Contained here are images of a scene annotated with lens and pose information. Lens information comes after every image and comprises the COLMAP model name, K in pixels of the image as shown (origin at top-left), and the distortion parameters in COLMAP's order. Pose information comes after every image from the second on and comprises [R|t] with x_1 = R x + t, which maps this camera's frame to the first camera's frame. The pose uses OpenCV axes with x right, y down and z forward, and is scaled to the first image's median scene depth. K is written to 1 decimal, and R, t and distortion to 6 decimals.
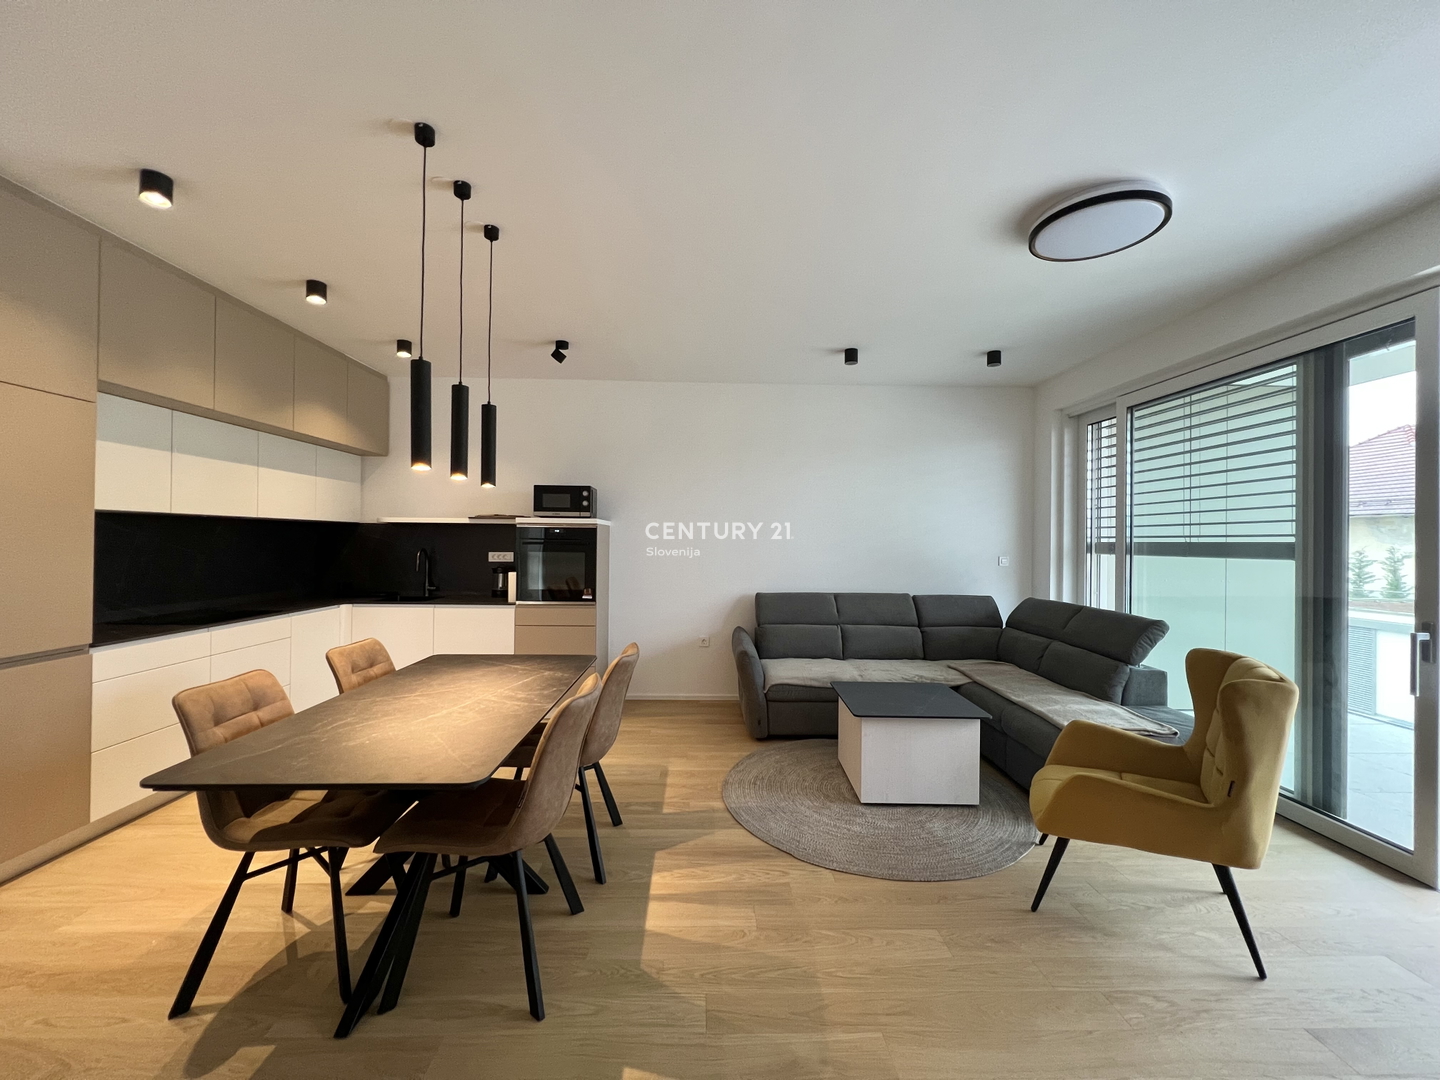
lens RADIAL K [[574.6, 0, 717.1], [0, 574.6, 537.7], [0, 0, 1]] dist [-0.000360, -0.000289]
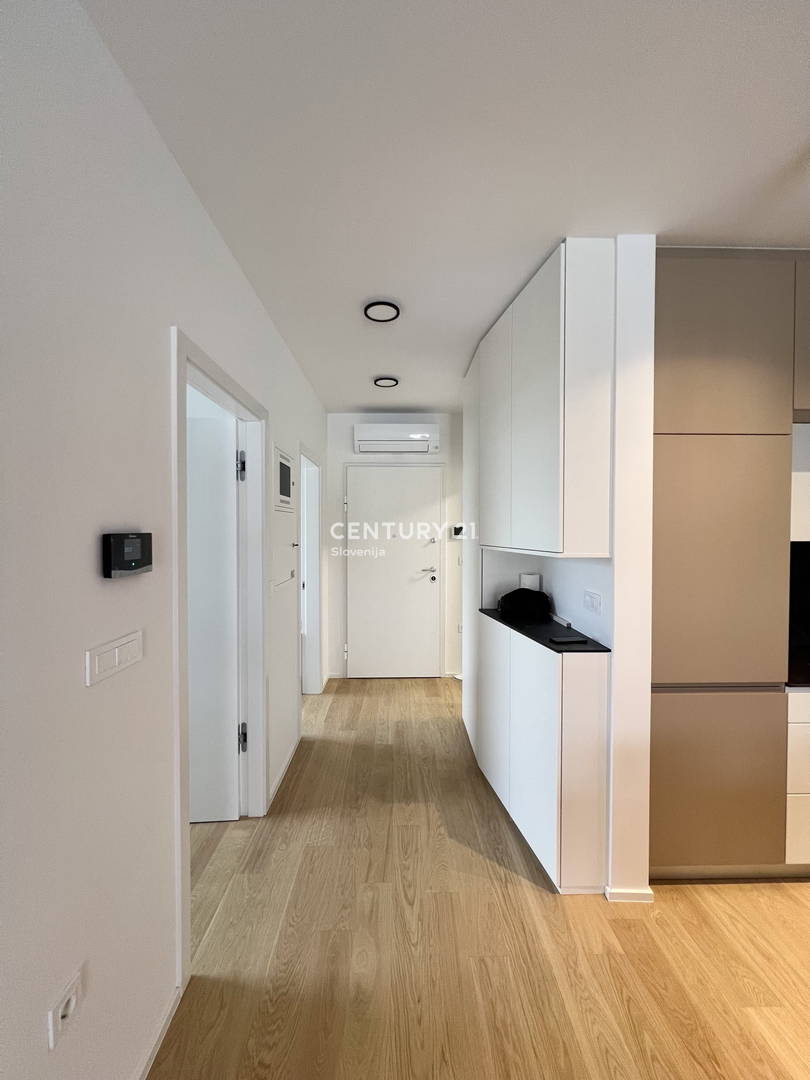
lens RADIAL K [[431.0, 0, 407.4], [0, 431.0, 538.5], [0, 0, 1]] dist [-0.000360, -0.000289]
pose [[-0.000710, 0.007161, -0.999974, -0.276204], [0.004604, 0.999964, 0.007157, -0.053061], [0.999989, -0.004599, -0.000743, 0.274486]]
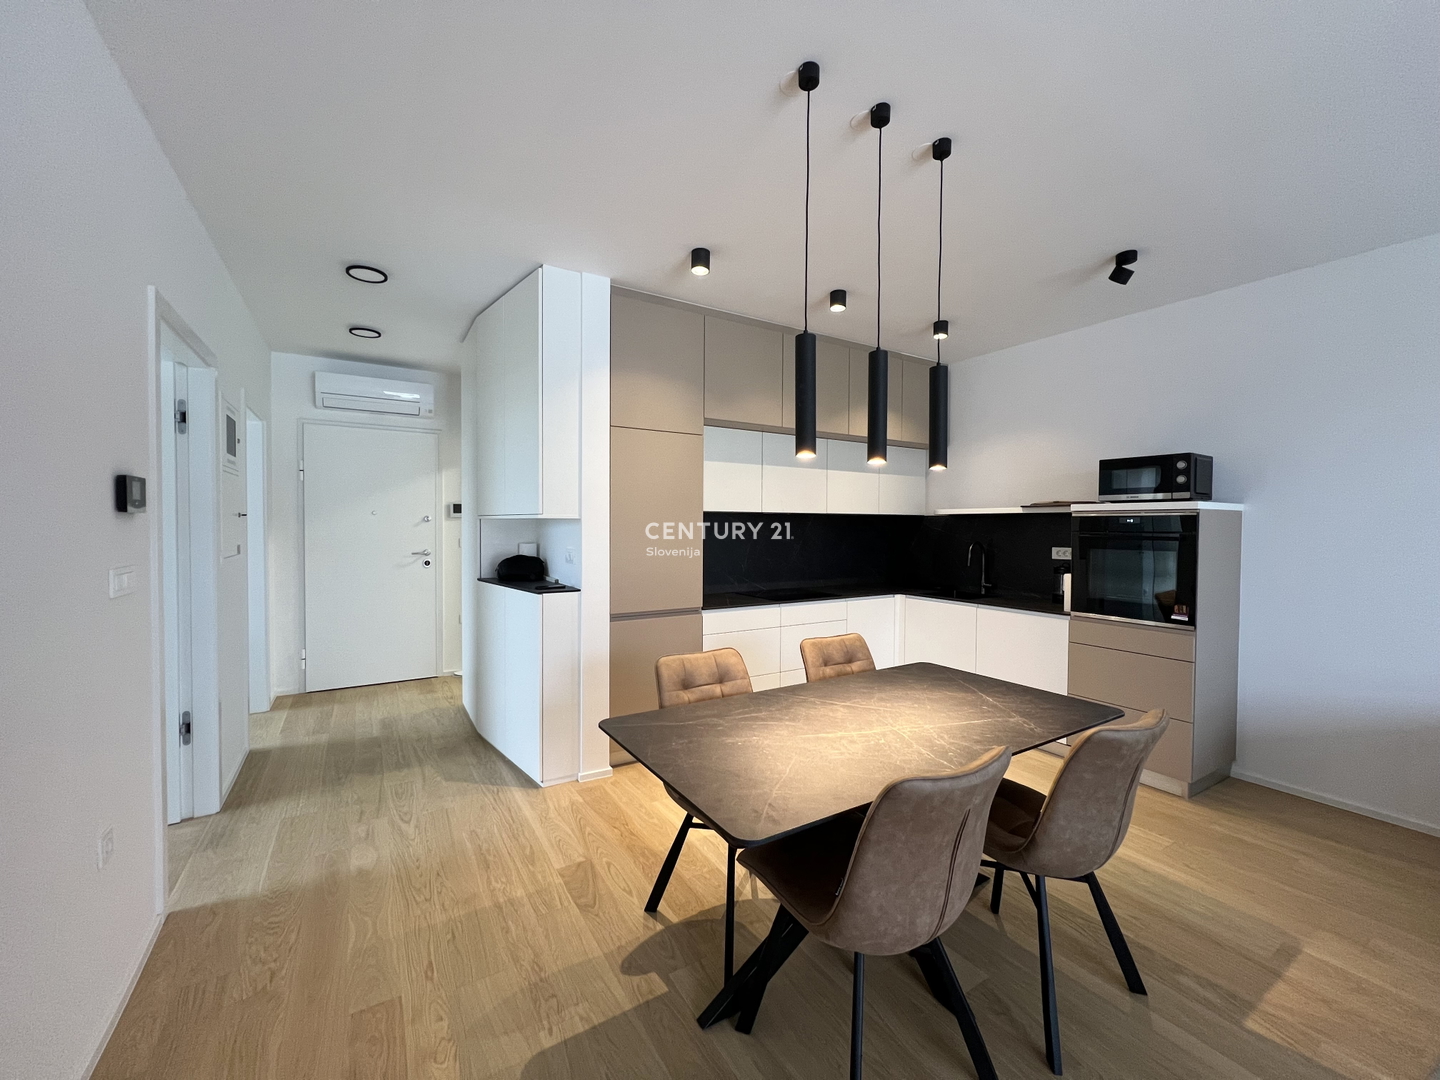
lens RADIAL K [[574.6, 0, 717.1], [0, 574.6, 537.7], [0, 0, 1]] dist [-0.000360, -0.000289]
pose [[0.503505, 0.010425, -0.863929, 0.110665], [0.004526, 0.999882, 0.014703, -0.004668], [0.863980, -0.011314, 0.503399, 0.250107]]
